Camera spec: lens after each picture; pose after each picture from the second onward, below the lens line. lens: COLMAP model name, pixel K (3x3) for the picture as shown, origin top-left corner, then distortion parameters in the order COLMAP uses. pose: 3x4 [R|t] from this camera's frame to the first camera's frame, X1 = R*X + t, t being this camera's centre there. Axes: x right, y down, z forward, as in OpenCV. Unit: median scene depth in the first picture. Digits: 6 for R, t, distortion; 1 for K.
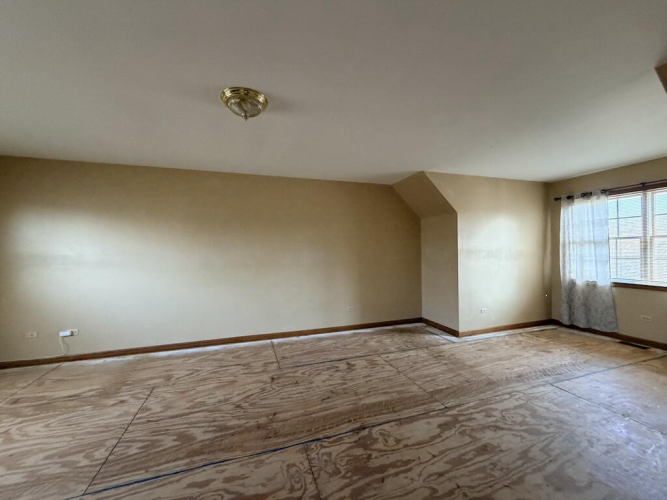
lens RADIAL K [[267.5, 0, 331.2], [0, 267.5, 249.8], [0, 0, 1]] dist [0.000004, -0.000052]
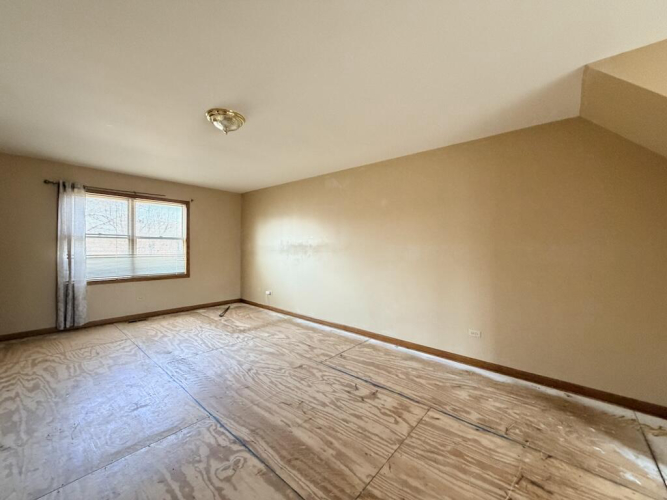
lens RADIAL K [[267.5, 0, 331.2], [0, 267.5, 249.8], [0, 0, 1]] dist [0.000004, -0.000052]
pose [[0.506271, 0.025607, -0.861994, 0.666586], [-0.012106, 0.999672, 0.022587, 0.006910], [0.862289, -0.001000, 0.506415, 0.537002]]
